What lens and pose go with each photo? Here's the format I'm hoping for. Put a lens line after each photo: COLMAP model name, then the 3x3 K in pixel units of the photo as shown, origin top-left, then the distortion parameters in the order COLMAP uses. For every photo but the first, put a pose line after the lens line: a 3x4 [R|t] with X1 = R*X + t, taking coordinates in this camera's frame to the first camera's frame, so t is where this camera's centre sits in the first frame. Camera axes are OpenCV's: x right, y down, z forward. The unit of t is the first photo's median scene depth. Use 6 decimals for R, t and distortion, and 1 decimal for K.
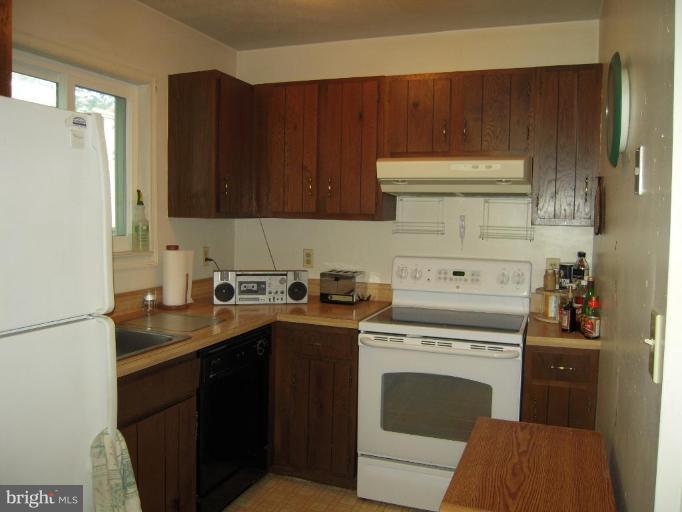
lens RADIAL K [[567.5, 0, 341.7], [0, 567.5, 252.9], [0, 0, 1]] dist [-0.082471, -0.002073]
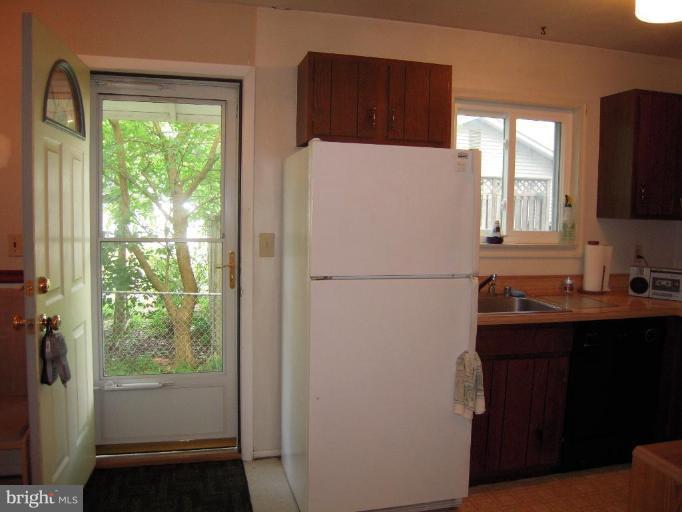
lens RADIAL K [[567.5, 0, 340.6], [0, 567.5, 256.6], [0, 0, 1]] dist [-0.082471, -0.002073]
pose [[0.584578, 0.067382, -0.808535, 0.342855], [-0.064531, 0.997250, 0.036453, 0.011134], [0.808767, 0.030866, 0.587318, -0.129484]]
